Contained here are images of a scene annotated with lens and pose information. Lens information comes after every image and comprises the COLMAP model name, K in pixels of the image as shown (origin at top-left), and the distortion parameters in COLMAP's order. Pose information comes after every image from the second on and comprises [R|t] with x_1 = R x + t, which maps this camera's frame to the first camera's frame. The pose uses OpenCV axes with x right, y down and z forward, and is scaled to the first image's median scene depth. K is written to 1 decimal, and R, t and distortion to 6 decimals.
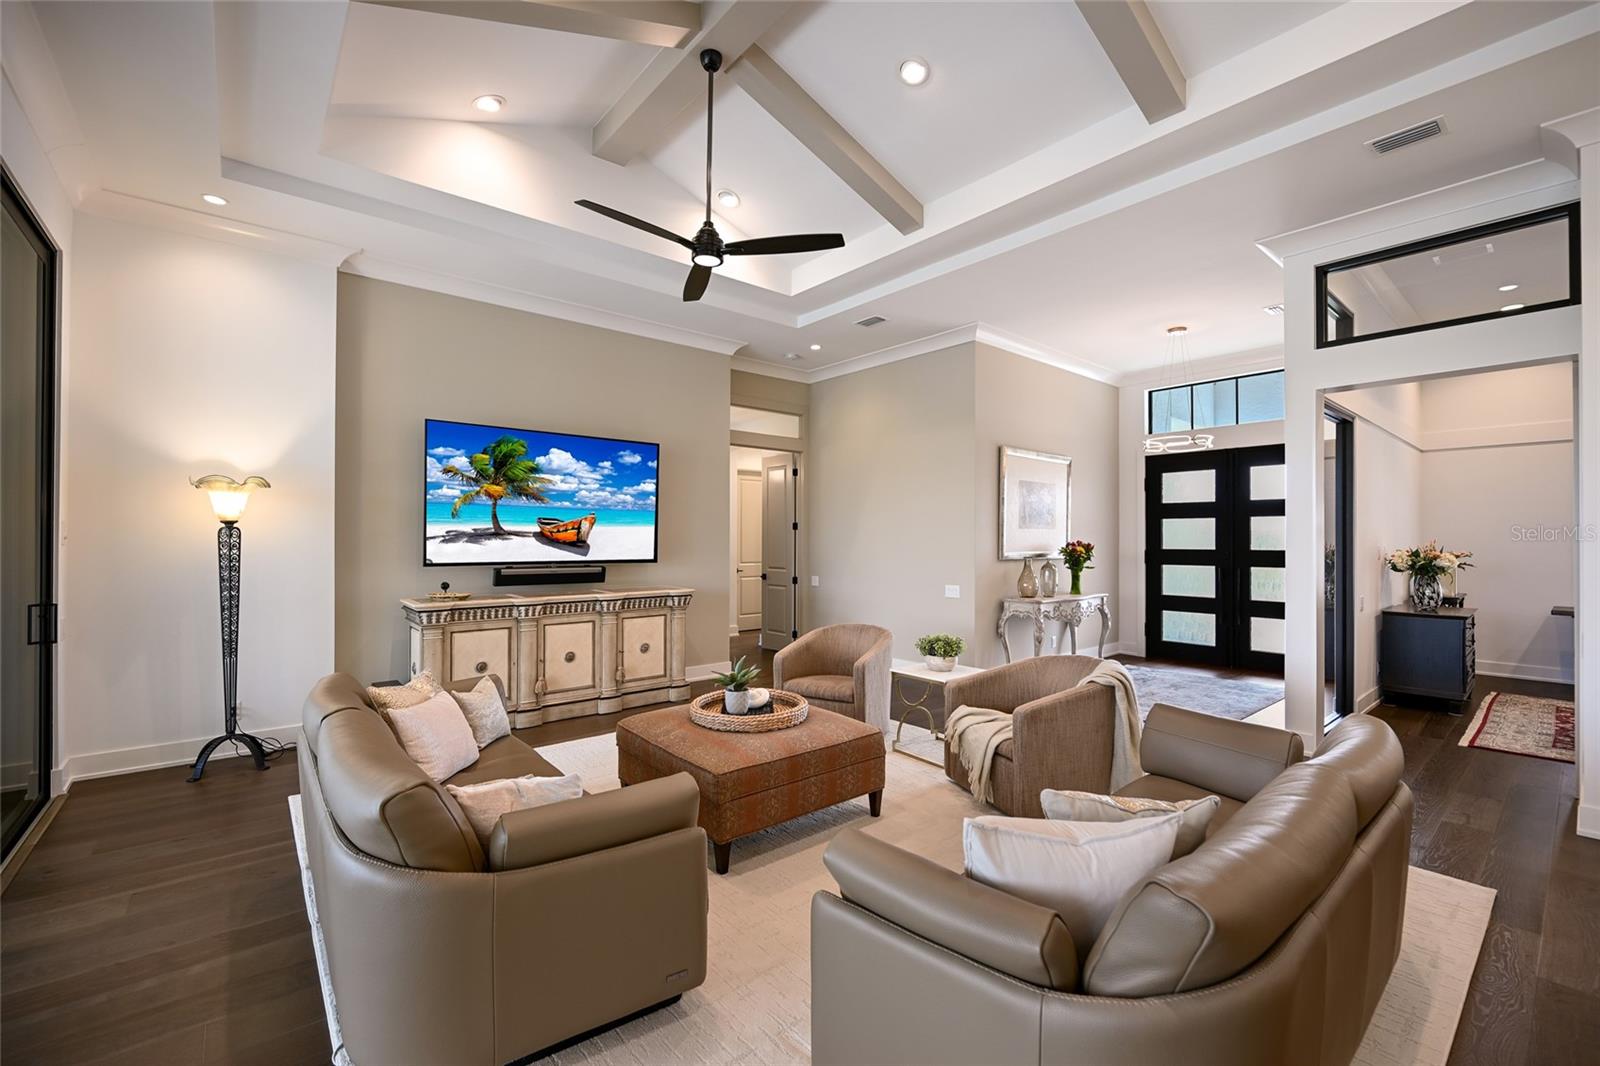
lens RADIAL K [[672.8, 0, 805.4], [0, 672.8, 535.3], [0, 0, 1]] dist [-0.006169, -0.000152]
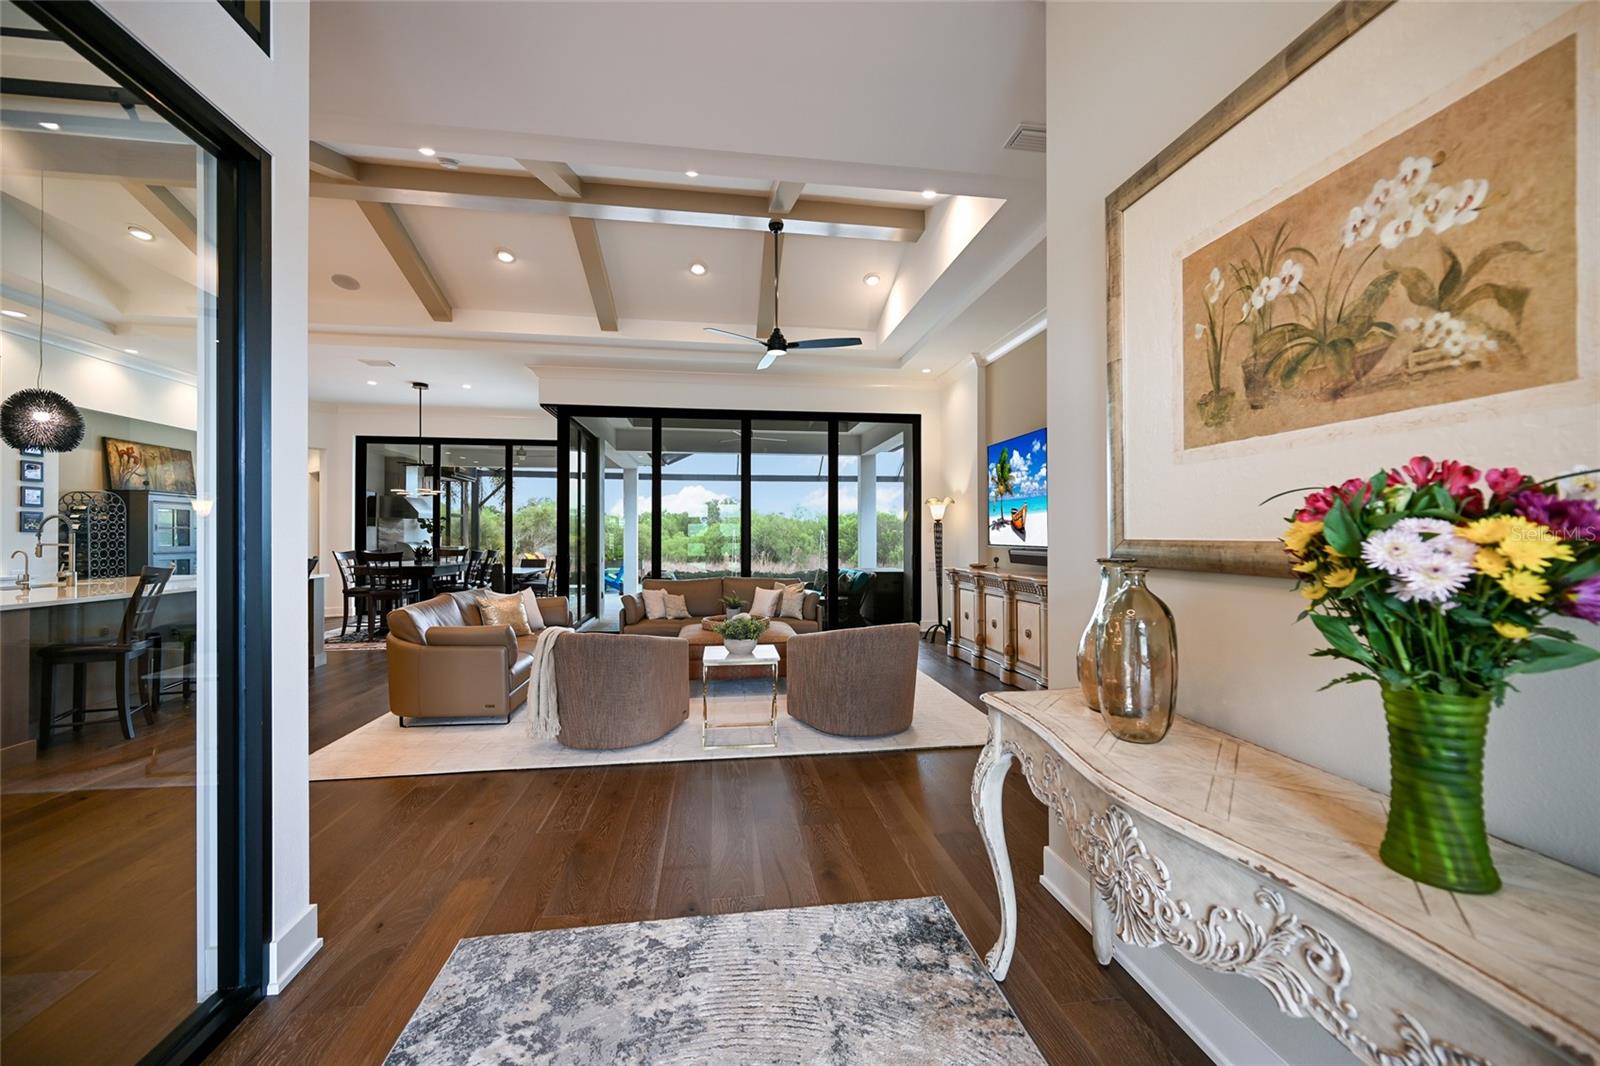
lens RADIAL K [[620.3, 0, 804.3], [0, 620.3, 538.5], [0, 0, 1]] dist [-0.001785, -0.000286]
pose [[-0.528182, -0.003359, -0.849124, 0.714939], [0.002273, 0.999983, -0.005370, 0.030180], [0.849128, -0.004766, -0.528166, 1.195058]]
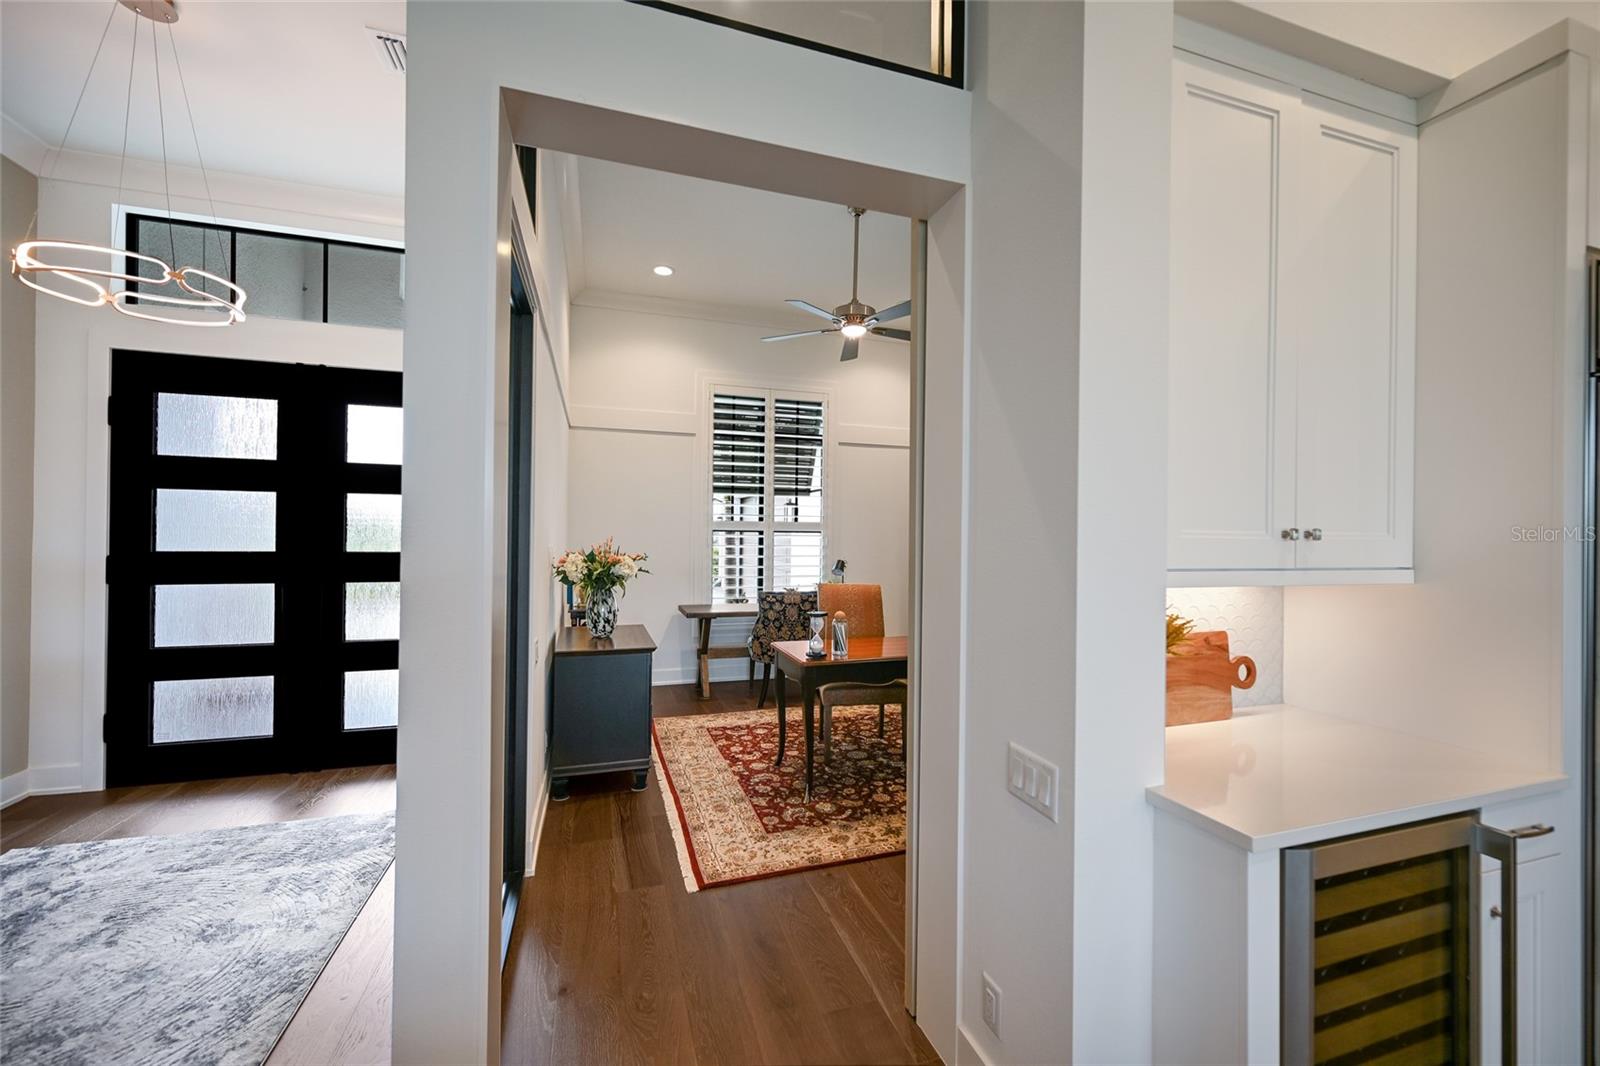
lens RADIAL K [[627.5, 0, 805.1], [0, 627.5, 531.8], [0, 0, 1]] dist [0.000225, 0.000010]
pose [[0.374548, 0.005149, 0.927193, 0.410429], [-0.016120, 0.999870, 0.000959, -0.002376], [-0.927067, -0.015305, 0.374582, 0.571698]]
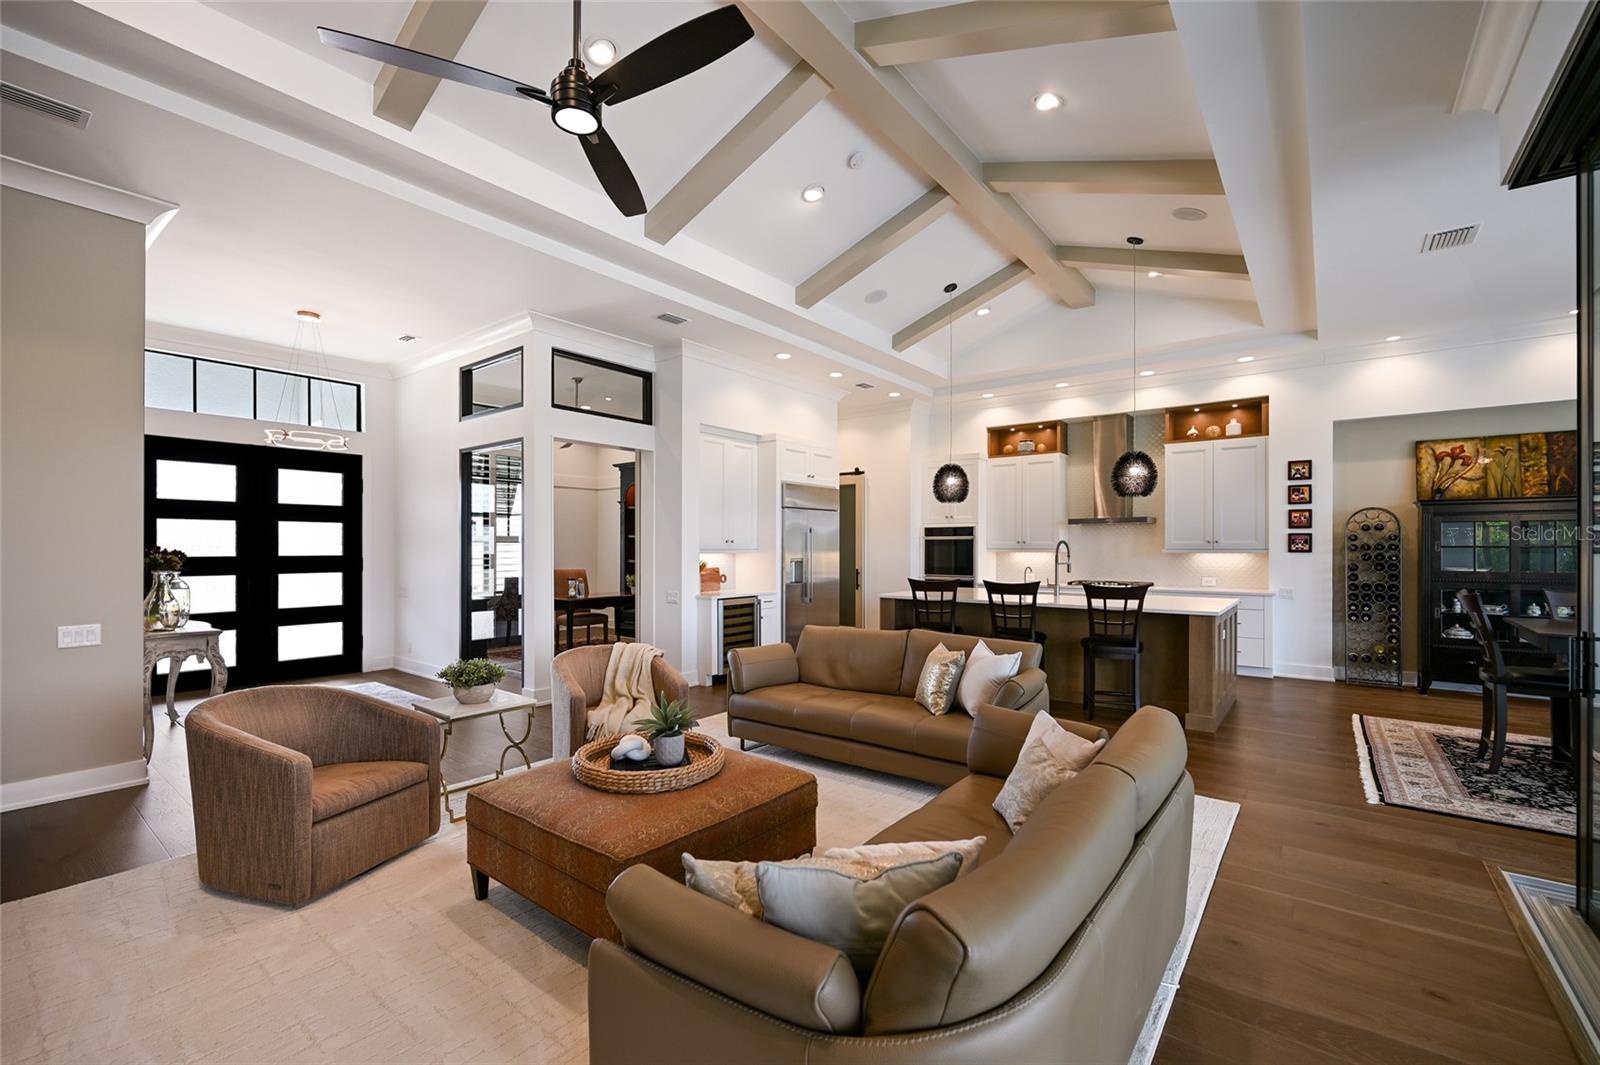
lens RADIAL K [[673.1, 0, 806.8], [0, 673.1, 545.0], [0, 0, 1]] dist [0.000303, 0.000050]
pose [[-0.211758, -0.003283, 0.977317, -0.540562], [-0.007068, 0.999973, 0.001828, -0.000745], [-0.977297, -0.006520, -0.211776, 0.599495]]
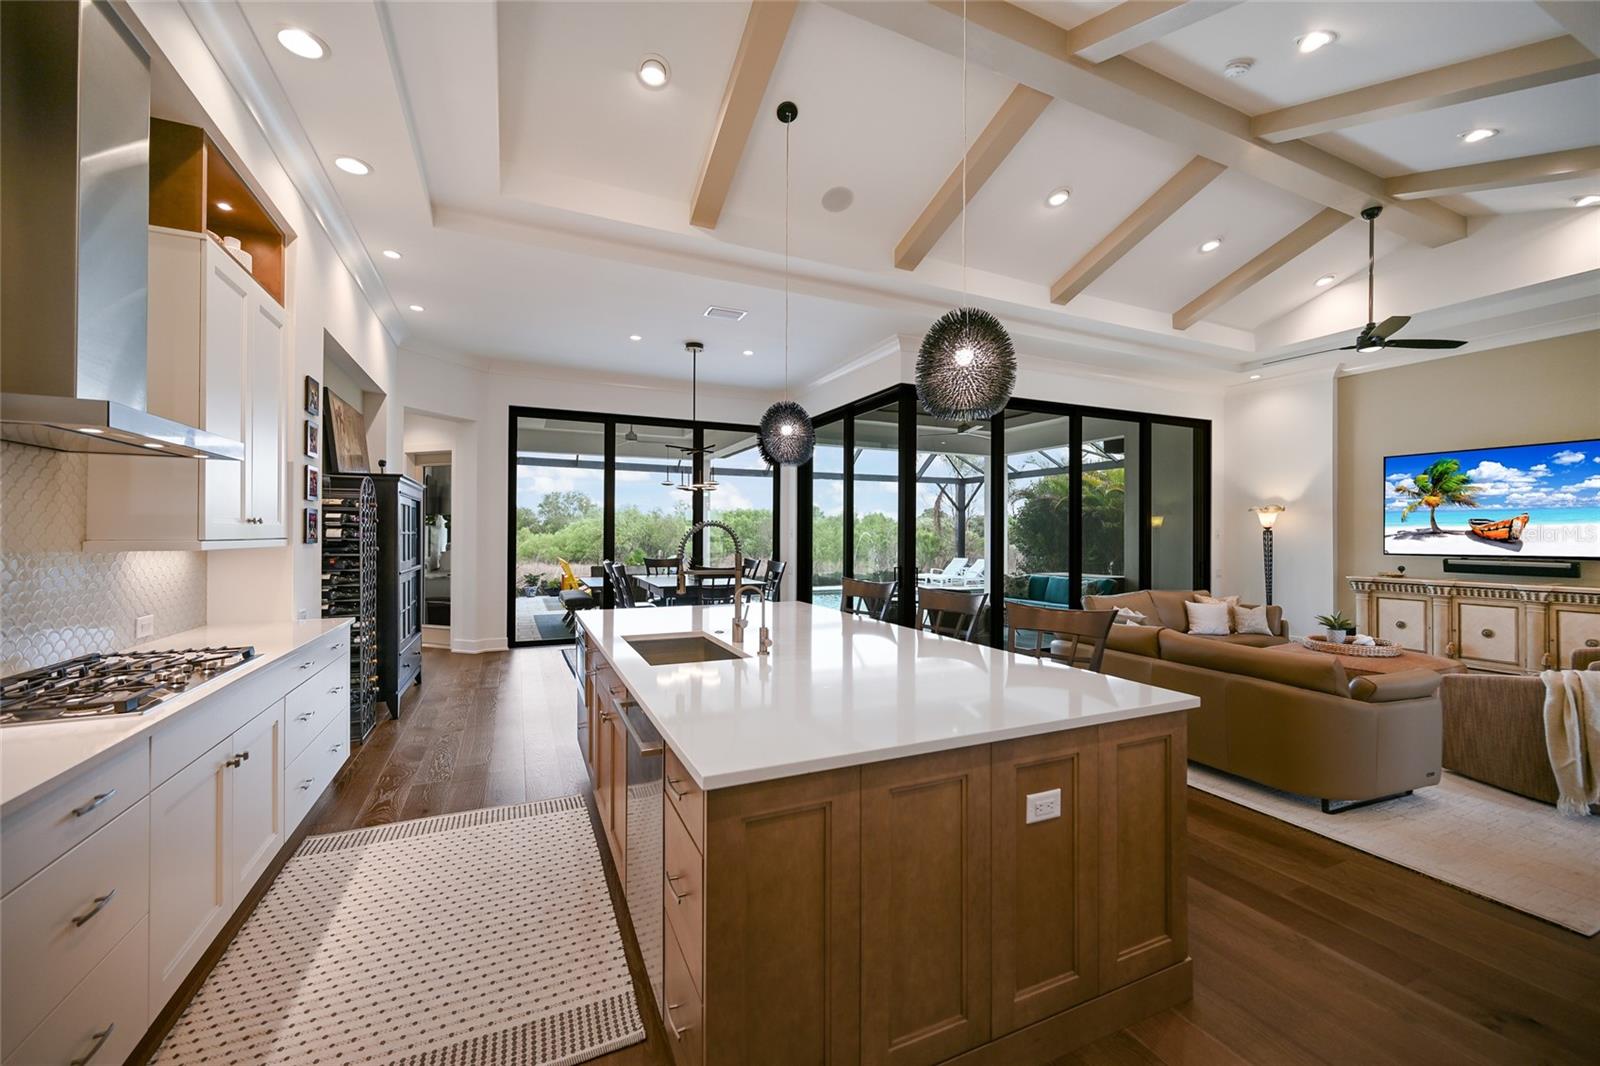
lens RADIAL K [[636.6, 0, 801.8], [0, 636.6, 525.1], [0, 0, 1]] dist [0.000256, -0.025778]
pose [[-0.272187, -0.020299, -0.962030, 0.995367], [0.002971, 0.999755, -0.021936, 0.006065], [0.962240, -0.008829, -0.272060, 0.111862]]
